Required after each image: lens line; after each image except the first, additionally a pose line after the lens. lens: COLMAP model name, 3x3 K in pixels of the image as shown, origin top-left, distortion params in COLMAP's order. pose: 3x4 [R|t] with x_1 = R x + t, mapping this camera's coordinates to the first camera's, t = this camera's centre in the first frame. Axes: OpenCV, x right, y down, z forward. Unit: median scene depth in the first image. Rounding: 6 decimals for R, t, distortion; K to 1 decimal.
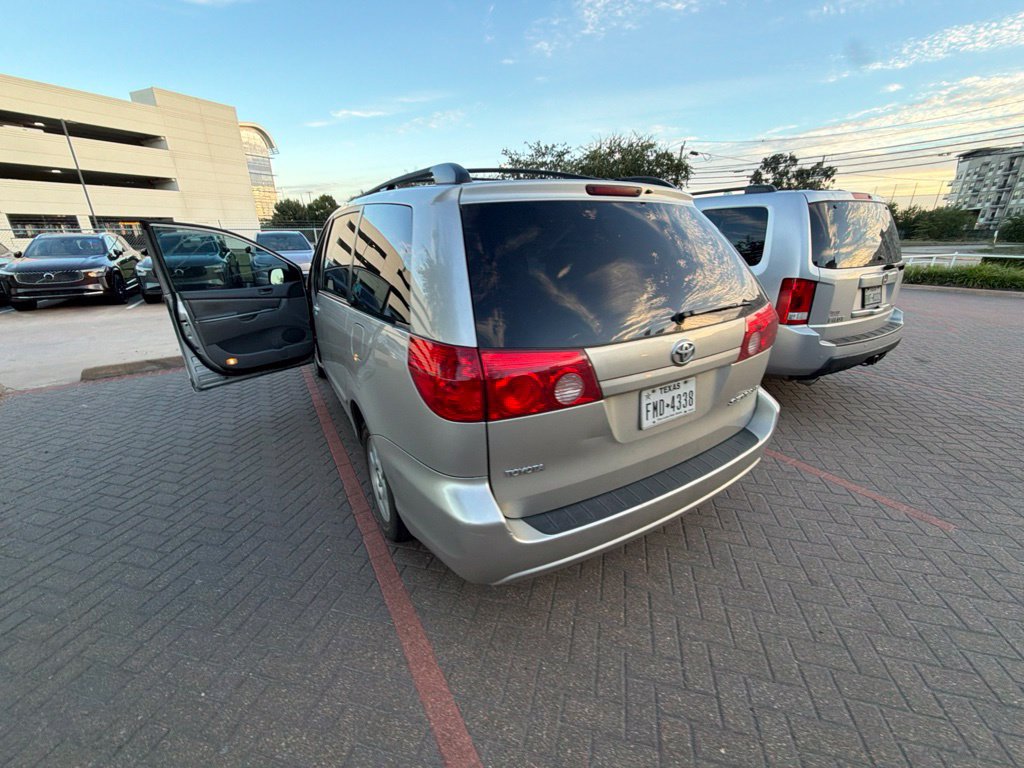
lens RADIAL K [[413.3, 0, 514.2], [0, 413.3, 382.8], [0, 0, 1]] dist [-0.002027, -0.000007]
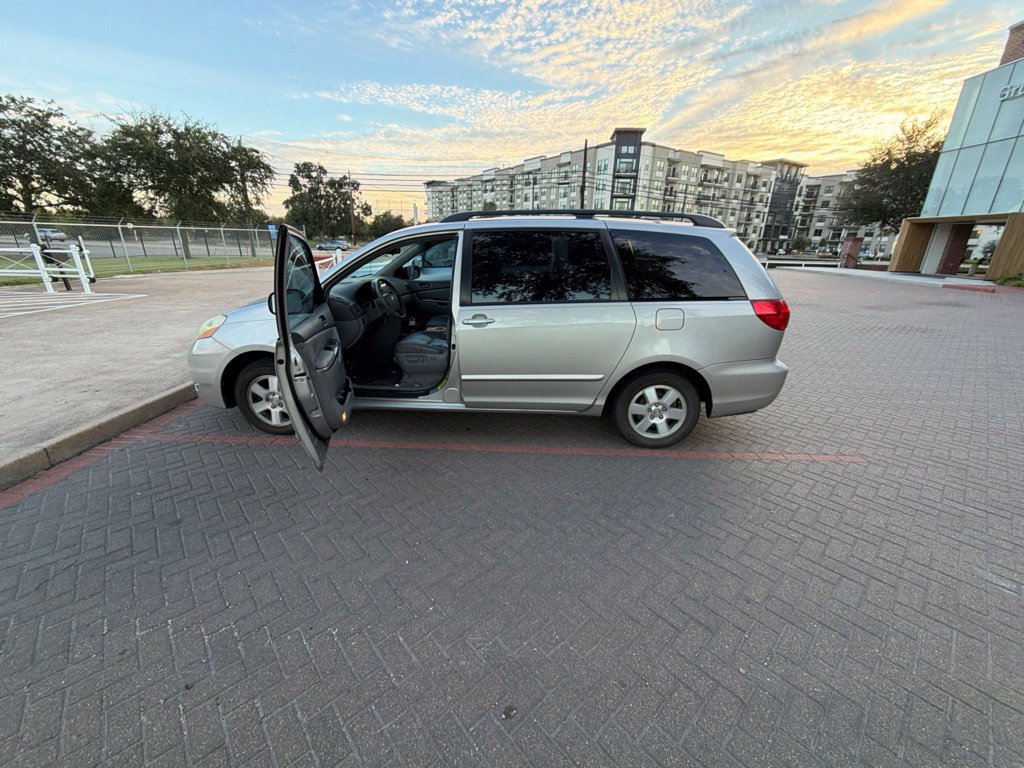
lens RADIAL K [[413.3, 0, 500.8], [0, 413.3, 382.4], [0, 0, 1]] dist [-0.002027, -0.000007]
pose [[0.543666, -0.264822, 0.796428, -1.328471], [0.265275, 0.954491, 0.136295, -0.233248], [-0.796277, 0.137173, 0.589175, 0.515416]]
